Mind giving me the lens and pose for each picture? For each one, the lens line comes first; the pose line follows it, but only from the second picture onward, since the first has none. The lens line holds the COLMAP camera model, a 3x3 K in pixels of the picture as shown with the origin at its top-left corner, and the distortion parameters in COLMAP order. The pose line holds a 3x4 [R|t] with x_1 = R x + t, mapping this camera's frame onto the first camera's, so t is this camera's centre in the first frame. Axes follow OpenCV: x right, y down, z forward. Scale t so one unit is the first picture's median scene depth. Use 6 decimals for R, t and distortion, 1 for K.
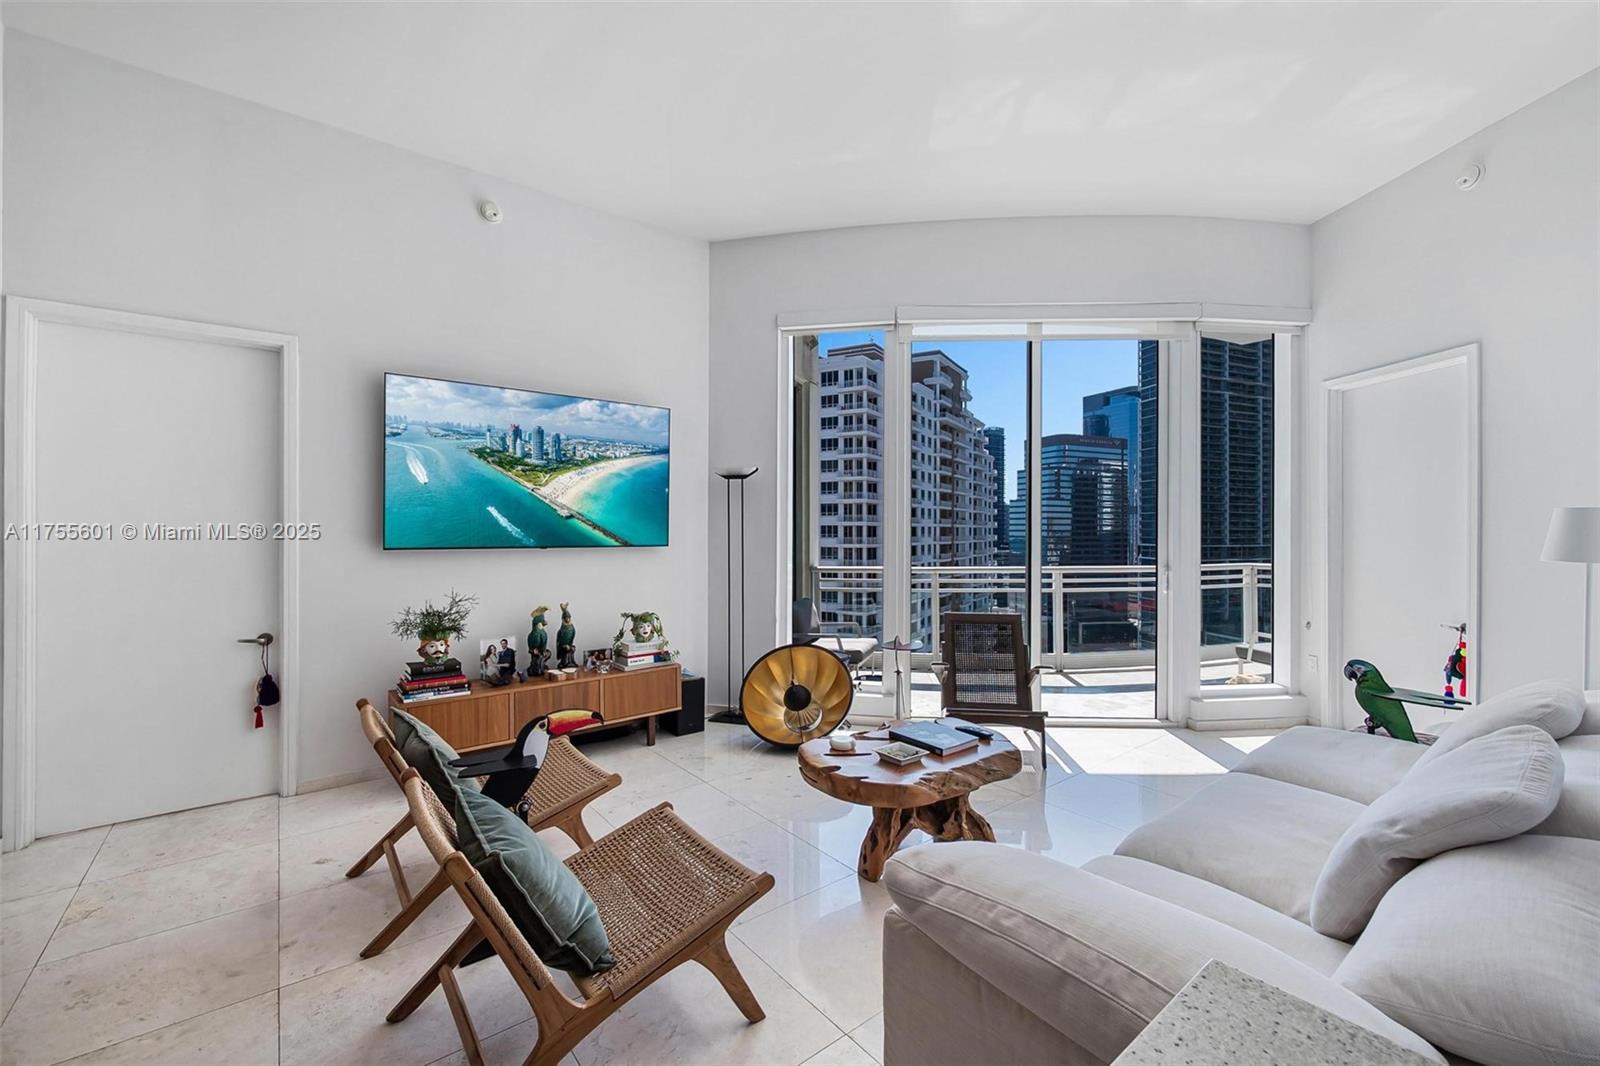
lens RADIAL K [[661.2, 0, 816.4], [0, 661.2, 523.0], [0, 0, 1]] dist [-0.003438, 0.001302]
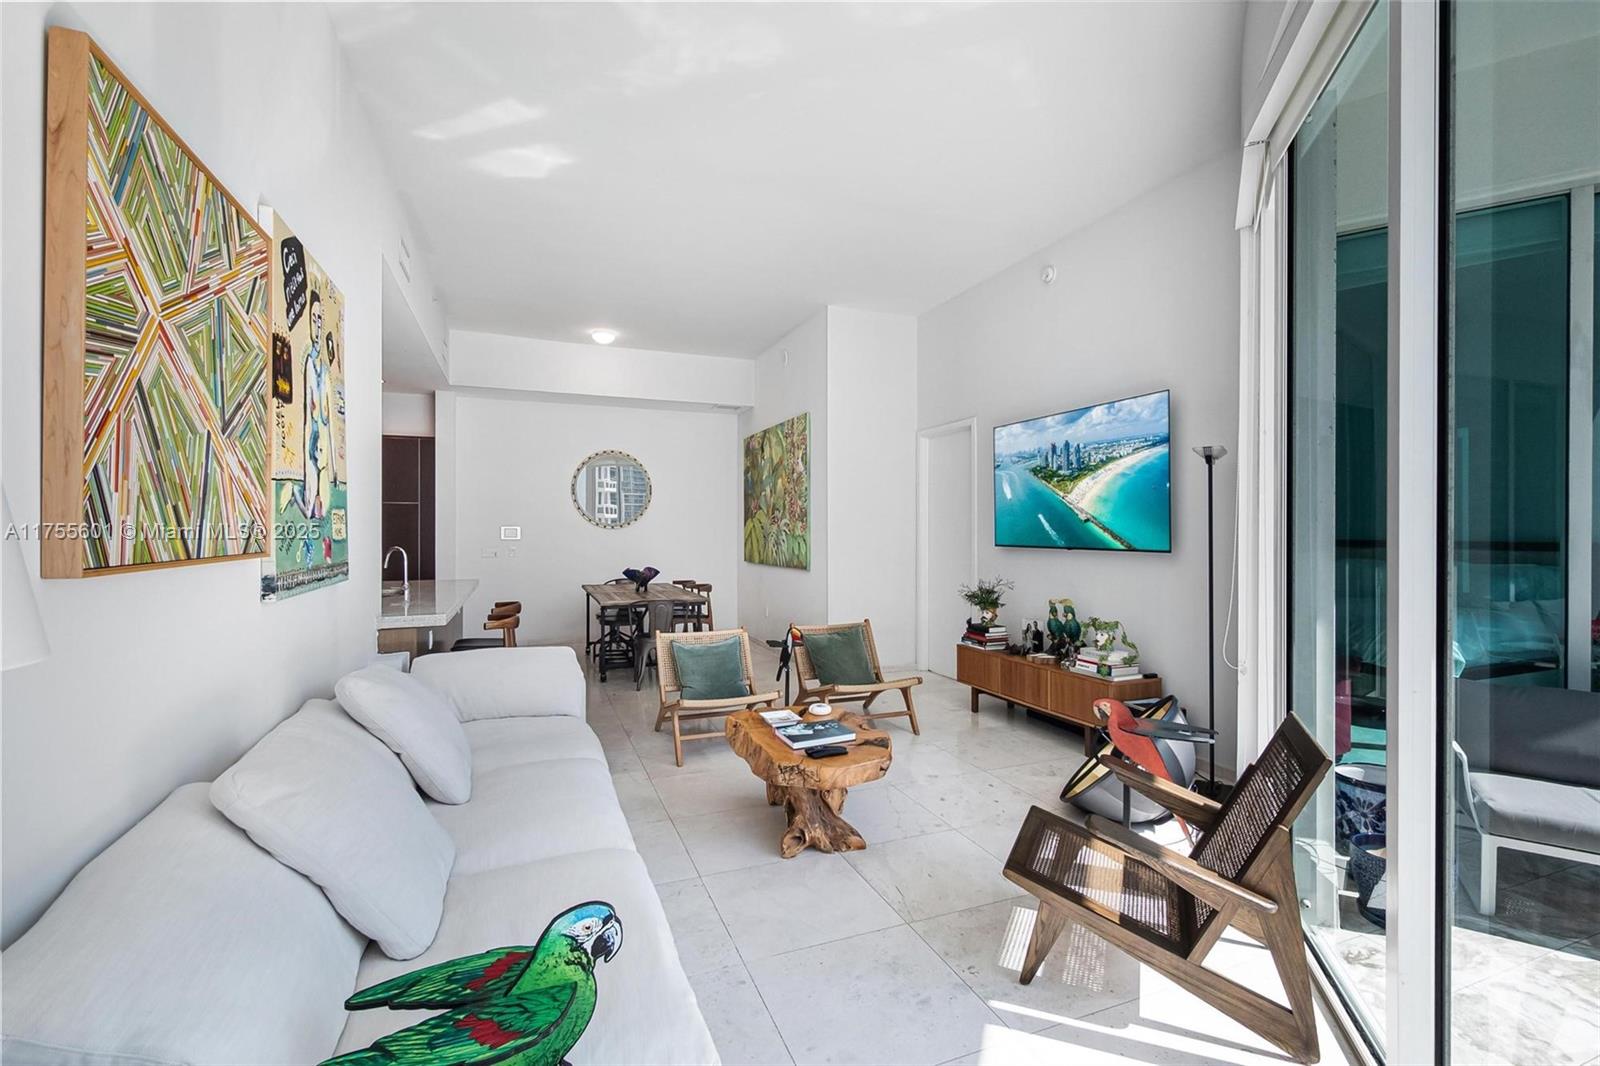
lens RADIAL K [[707.9, 0, 804.6], [0, 707.9, 529.5], [0, 0, 1]] dist [-0.003086, 0.002169]
pose [[-0.306550, -0.002960, -0.951850, 0.821228], [0.008614, 0.999946, -0.005884, 0.008013], [0.951816, -0.010003, -0.306508, 0.895218]]
